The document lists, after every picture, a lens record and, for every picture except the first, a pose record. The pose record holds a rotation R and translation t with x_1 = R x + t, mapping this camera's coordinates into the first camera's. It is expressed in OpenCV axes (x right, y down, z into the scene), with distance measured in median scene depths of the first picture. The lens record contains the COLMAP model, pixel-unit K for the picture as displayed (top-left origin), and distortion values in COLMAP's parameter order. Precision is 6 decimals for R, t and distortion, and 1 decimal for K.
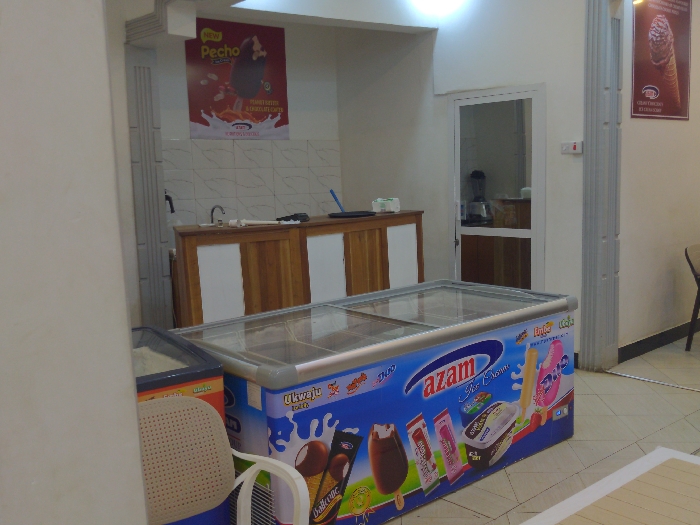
lens RADIAL K [[698.9, 0, 356.2], [0, 698.9, 259.6], [0, 0, 1]] dist [0.036310, 0.000000]
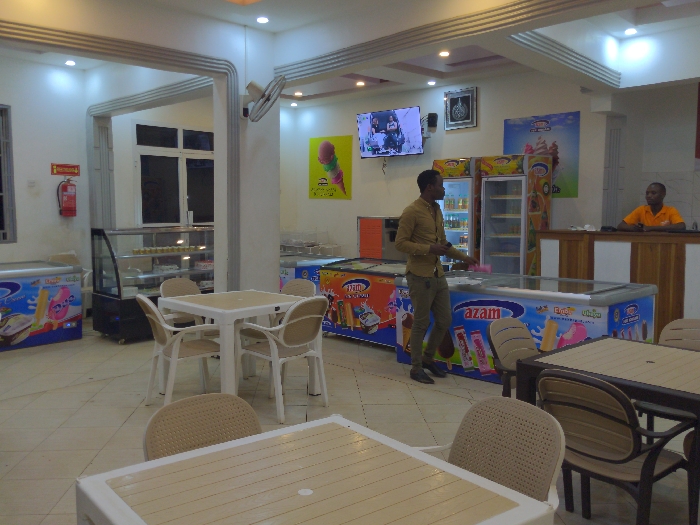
lens RADIAL K [[698.9, 0, 350.2], [0, 698.9, 264.3], [0, 0, 1]] dist [0.036310, 0.000000]
pose [[0.084852, 0.113918, -0.989860, 1.795952], [-0.125225, 0.986785, 0.102830, -0.094781], [0.988493, 0.115230, 0.097996, 0.458421]]
